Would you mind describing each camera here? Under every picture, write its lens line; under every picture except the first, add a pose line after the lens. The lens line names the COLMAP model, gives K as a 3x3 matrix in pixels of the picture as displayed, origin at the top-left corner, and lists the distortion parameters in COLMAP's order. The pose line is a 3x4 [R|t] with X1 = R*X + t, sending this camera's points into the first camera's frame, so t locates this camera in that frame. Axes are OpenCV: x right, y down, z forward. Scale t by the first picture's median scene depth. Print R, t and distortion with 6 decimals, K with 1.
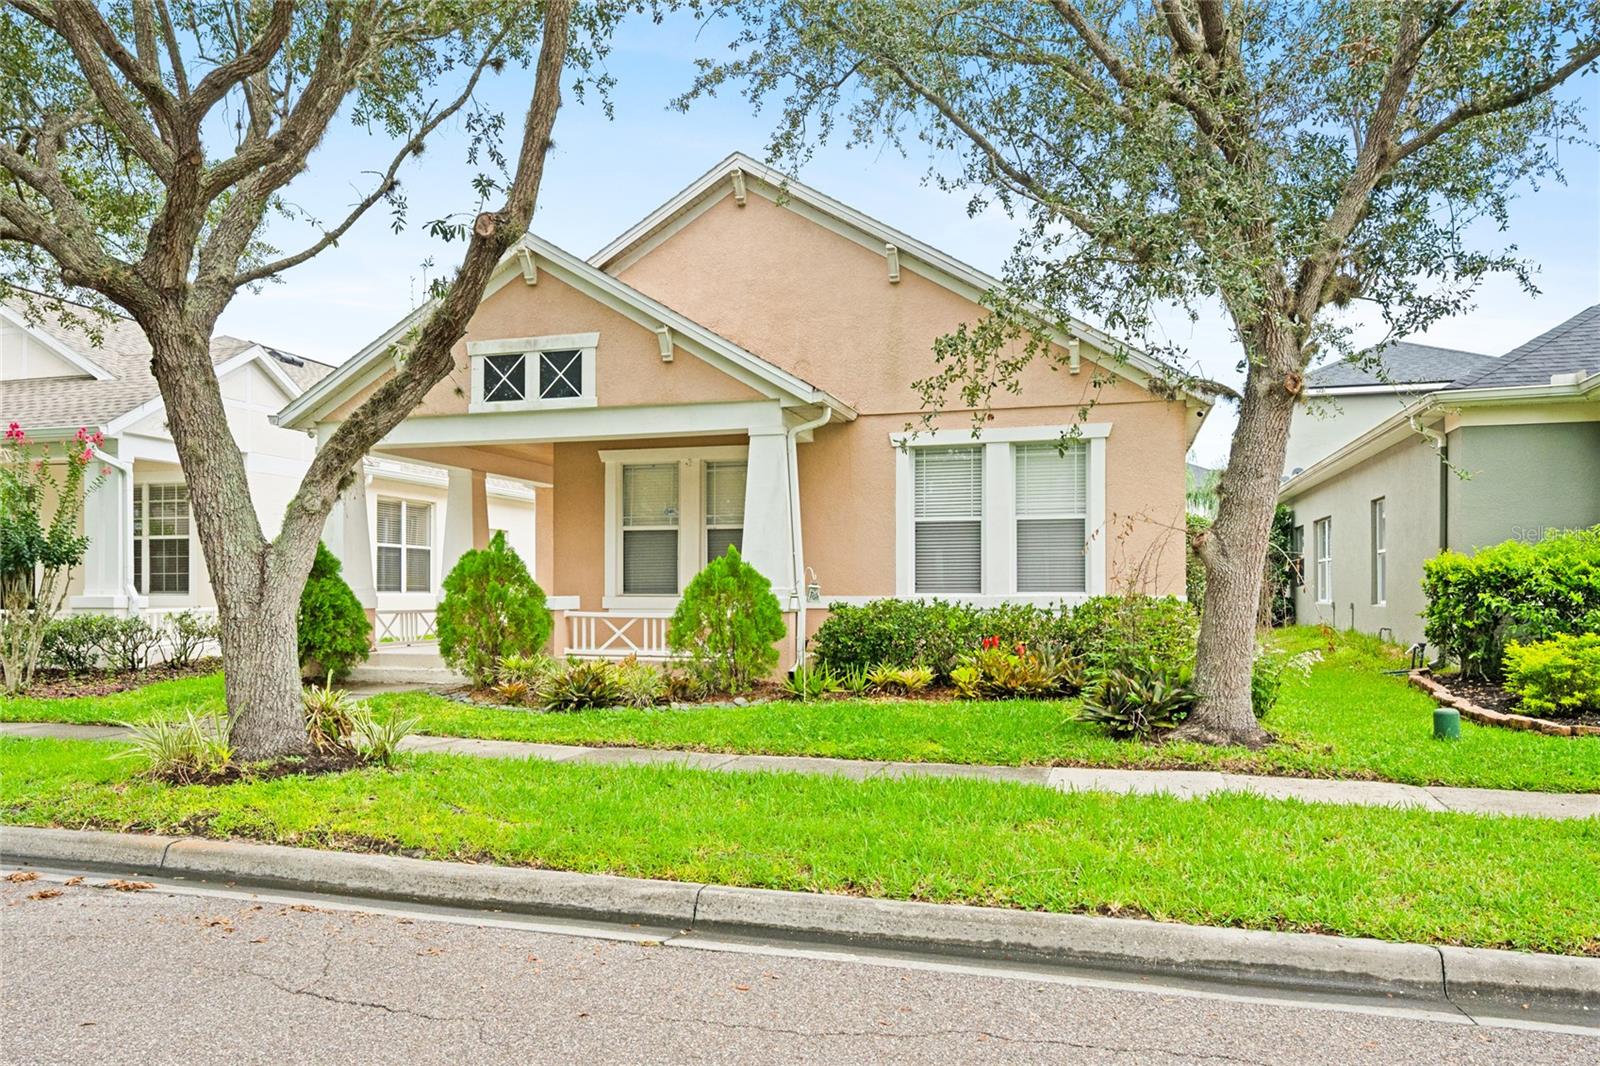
lens RADIAL K [[1083.2, 0, 799.1], [0, 1083.2, 579.9], [0, 0, 1]] dist [0.000442, -0.000370]
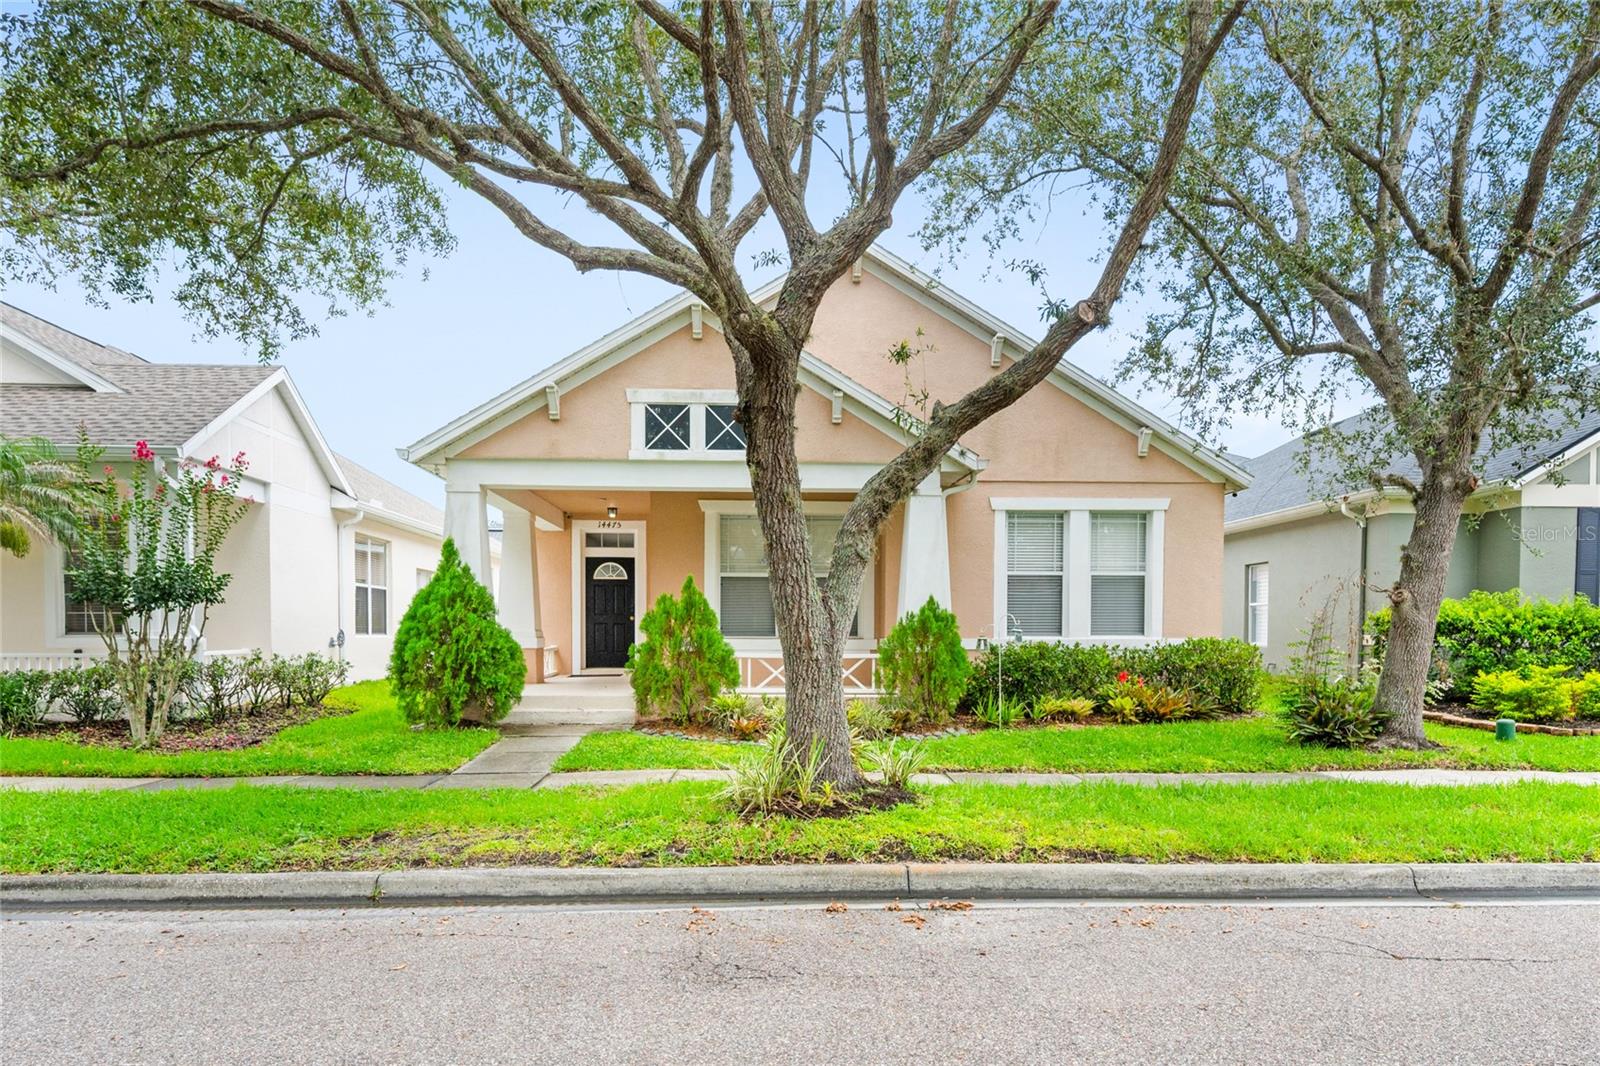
lens RADIAL K [[1003.4, 0, 798.2], [0, 1003.4, 662.0], [0, 0, 1]] dist [0.001377, 0.001286]
pose [[0.946356, -0.006668, 0.323057, -0.471686], [-0.005784, 0.999277, 0.037569, 0.000717], [-0.323074, -0.037423, 0.945633, 0.047071]]
